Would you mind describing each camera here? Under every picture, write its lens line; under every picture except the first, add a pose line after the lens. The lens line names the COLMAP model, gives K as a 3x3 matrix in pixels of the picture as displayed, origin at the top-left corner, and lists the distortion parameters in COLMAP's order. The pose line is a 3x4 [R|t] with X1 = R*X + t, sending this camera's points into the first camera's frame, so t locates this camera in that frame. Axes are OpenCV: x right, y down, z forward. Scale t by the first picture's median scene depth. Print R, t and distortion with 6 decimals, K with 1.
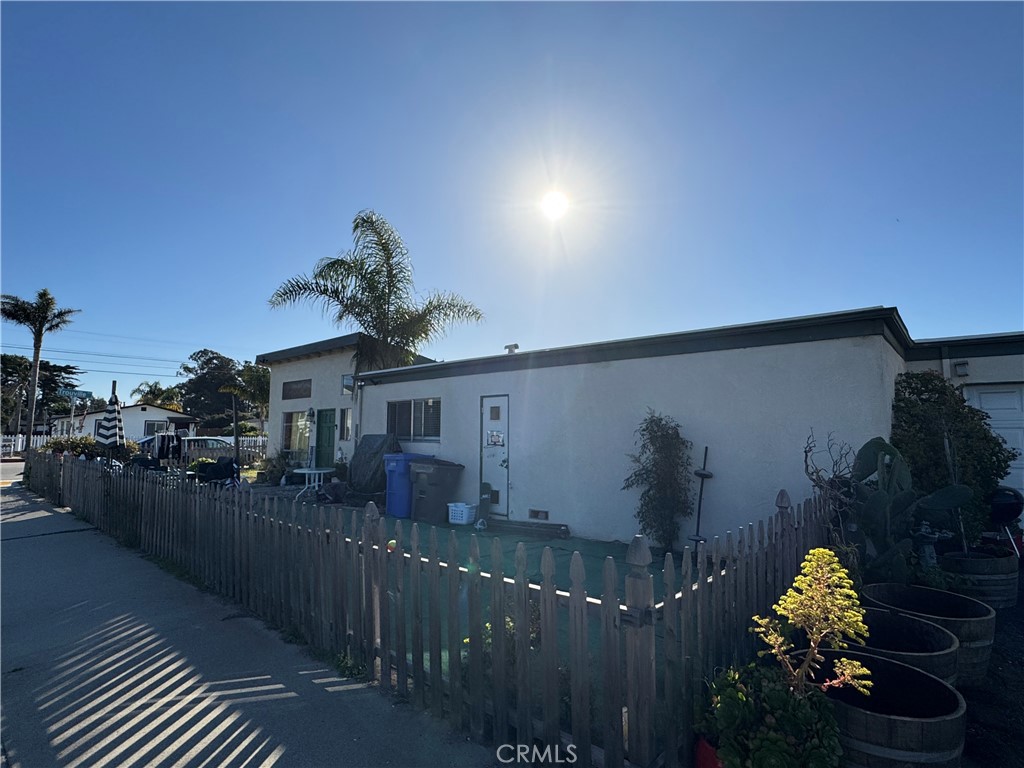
lens RADIAL K [[535.1, 0, 512.0], [0, 535.1, 384.0], [0, 0, 1]] dist [-0.042559, -0.000061]
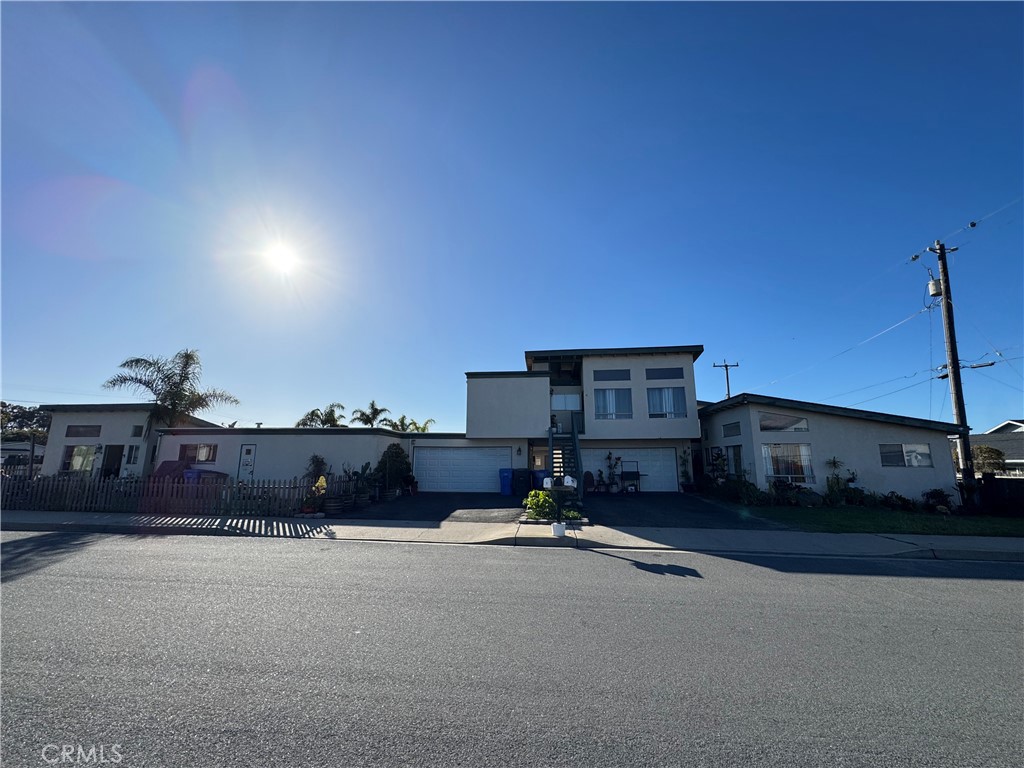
lens RADIAL K [[422.9, 0, 512.0], [0, 422.9, 384.0], [0, 0, 1]] dist [-0.000482, -0.000107]
pose [[0.816844, 0.103466, 0.567503, -0.143891], [-0.055920, 0.993353, -0.100617, -0.102800], [-0.574141, 0.050453, 0.817200, -1.043893]]
